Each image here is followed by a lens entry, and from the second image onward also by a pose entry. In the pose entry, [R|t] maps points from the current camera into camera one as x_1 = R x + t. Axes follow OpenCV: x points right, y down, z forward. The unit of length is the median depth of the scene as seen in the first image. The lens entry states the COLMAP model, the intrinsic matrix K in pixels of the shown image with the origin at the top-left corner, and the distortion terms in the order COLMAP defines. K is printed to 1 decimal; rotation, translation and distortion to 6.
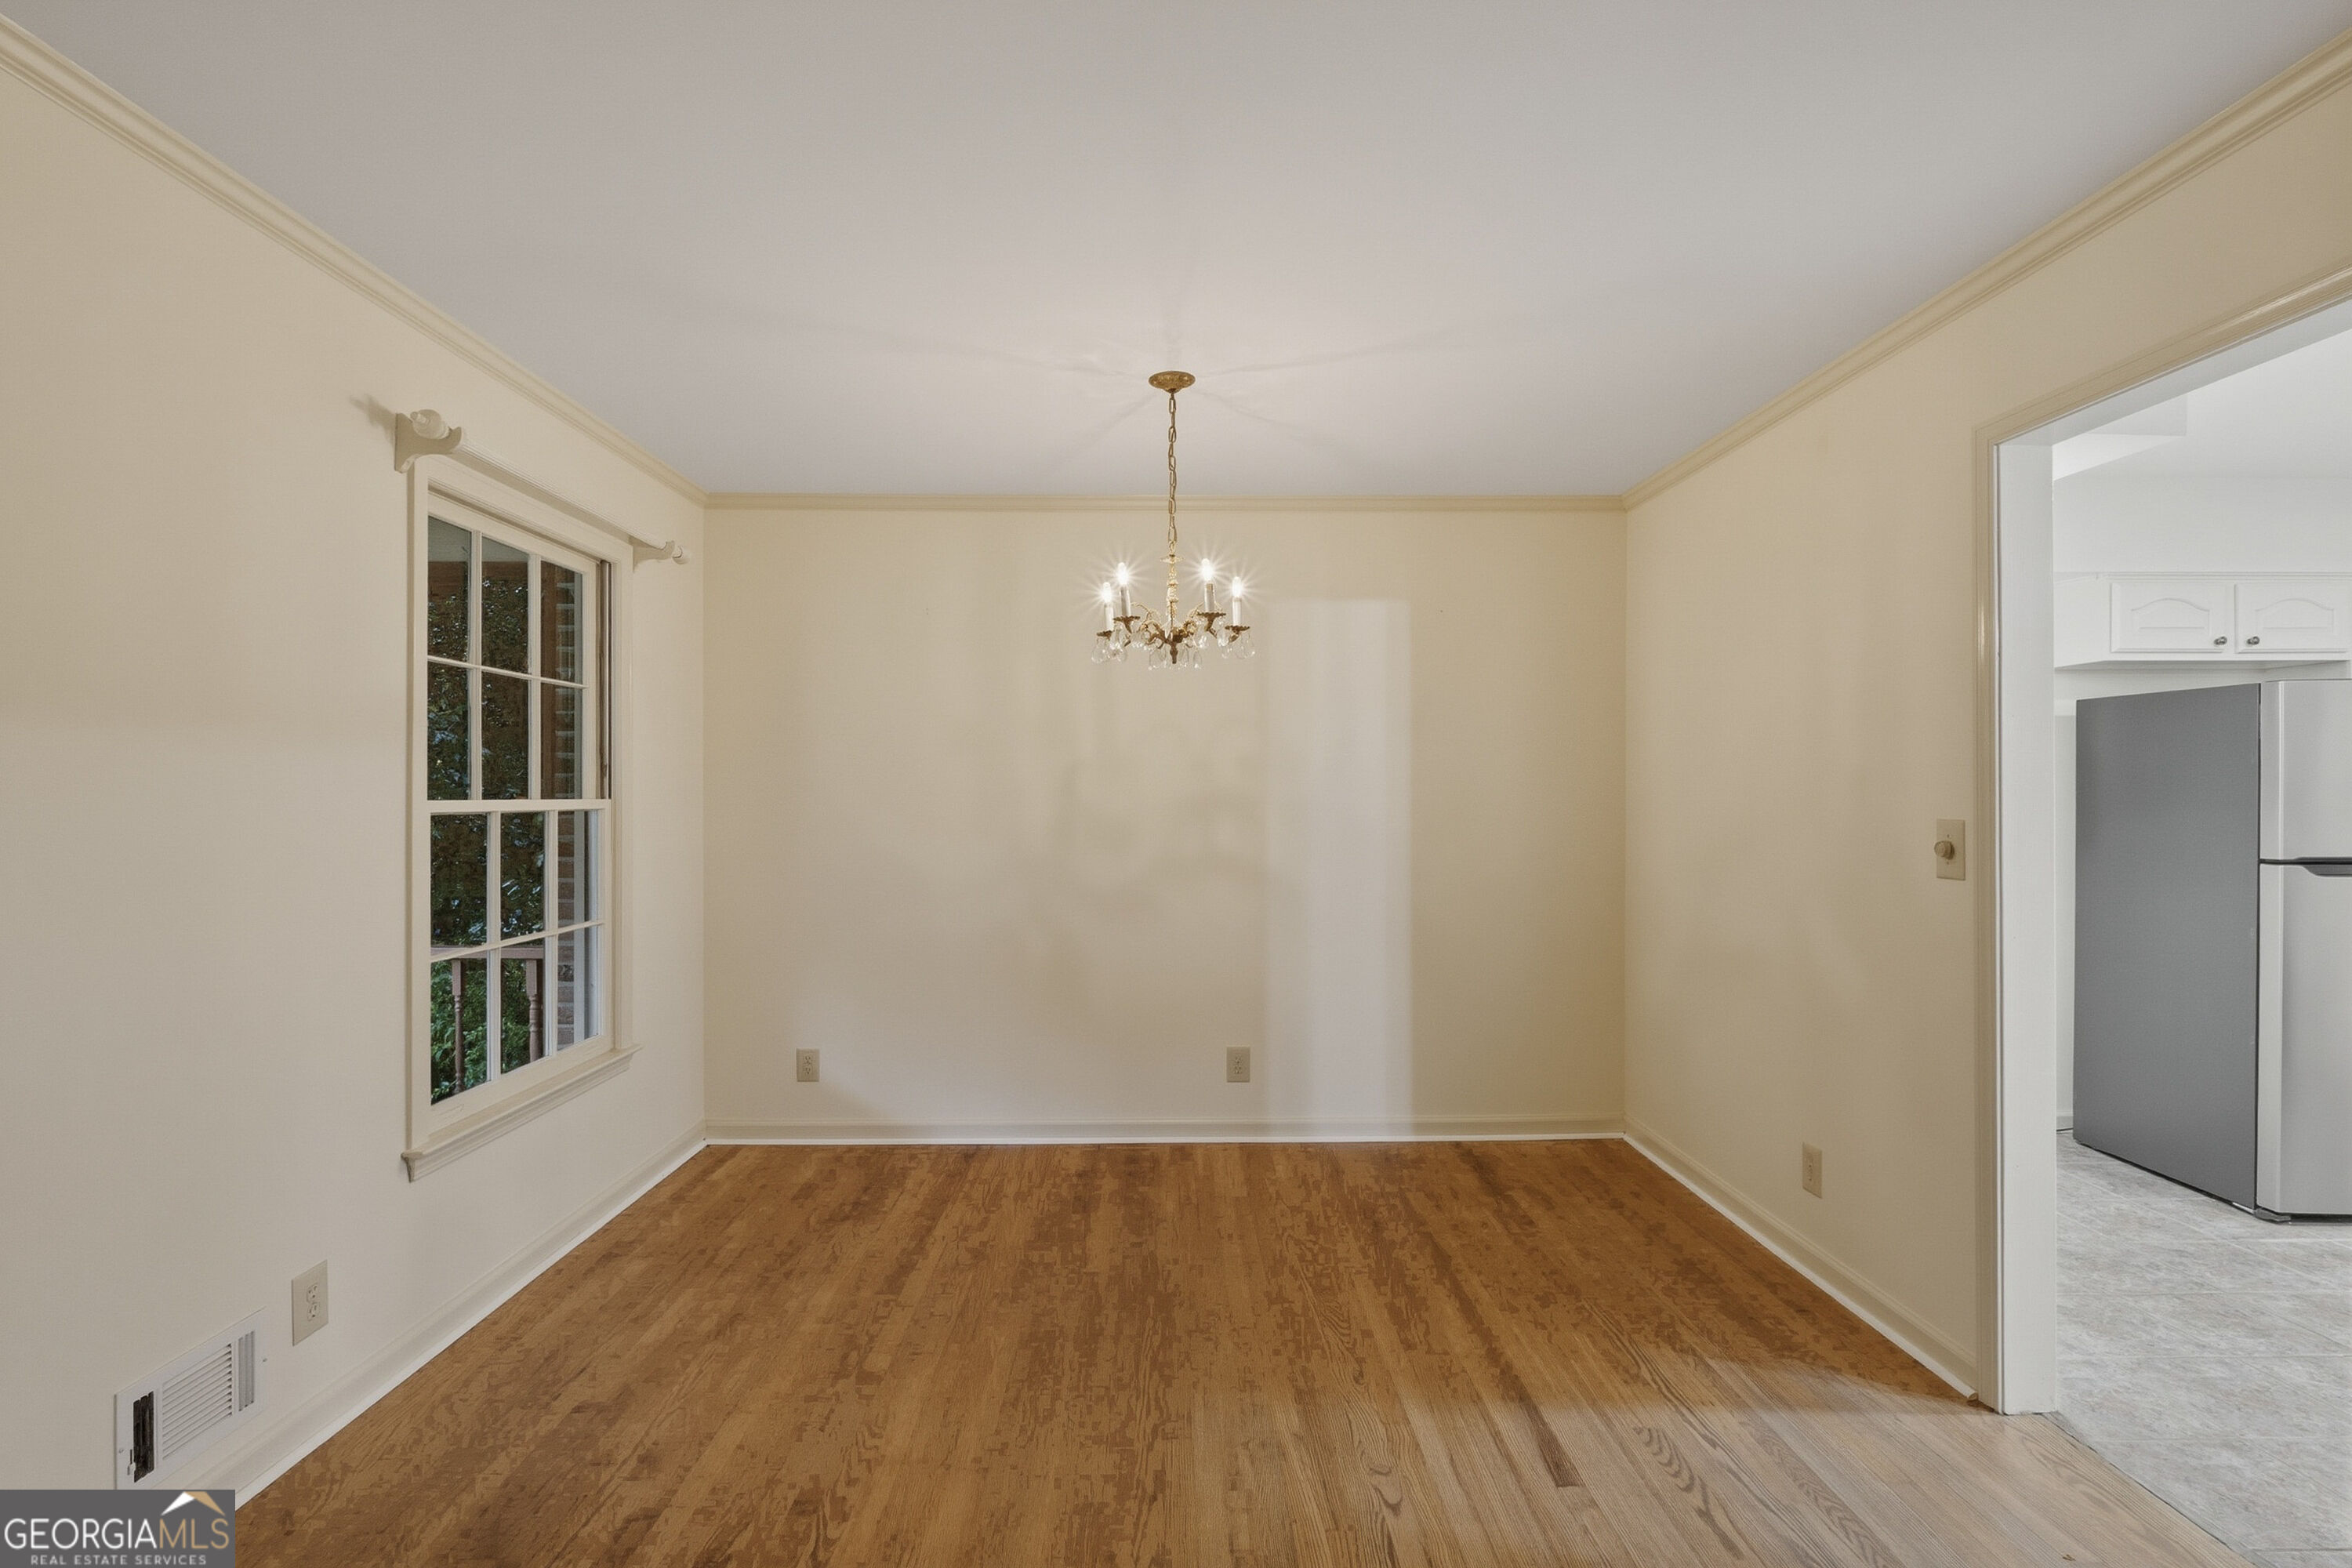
lens RADIAL K [[1075.5, 0, 1176.0], [0, 1075.5, 784.0], [0, 0, 1]] dist [0.016009, -0.022619]
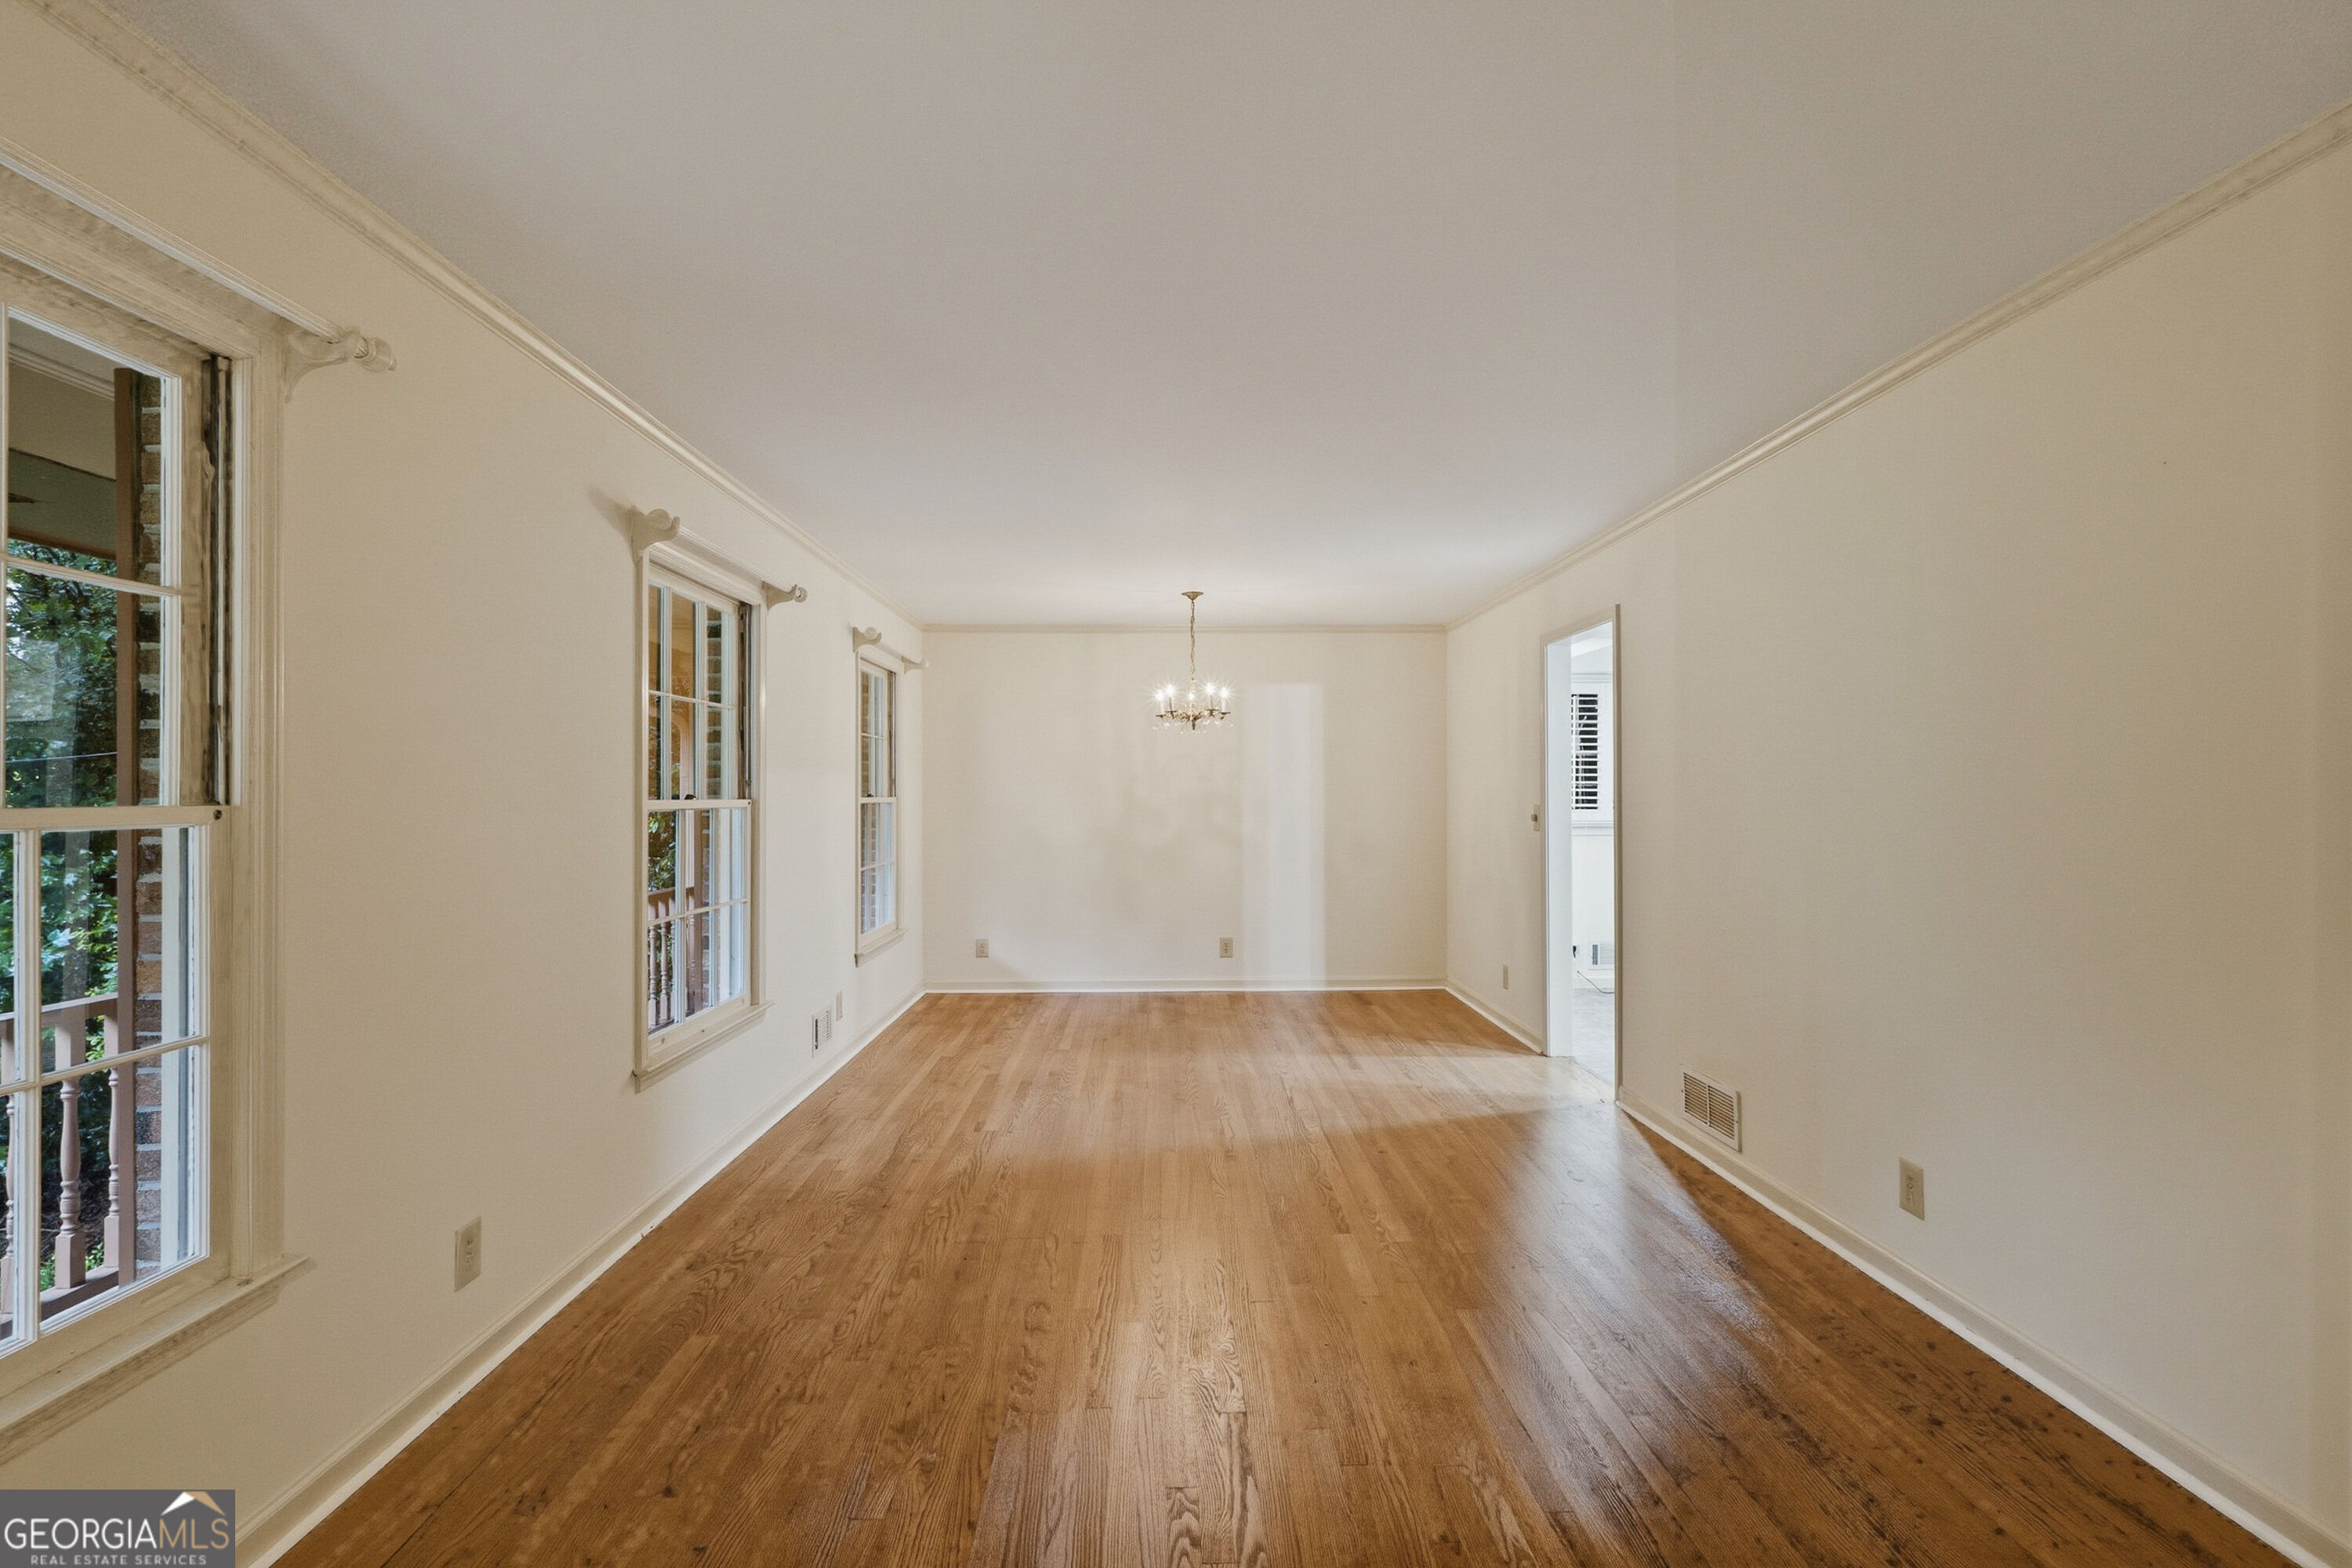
lens RADIAL K [[1078.2, 0, 1179.8], [0, 1078.2, 788.8], [0, 0, 1]] dist [-0.009370, 0.001098]
pose [[0.999973, -0.002659, 0.006892, -0.035496], [0.002615, 0.999977, 0.006290, -0.011171], [-0.006909, -0.006272, 0.999956, -0.881187]]
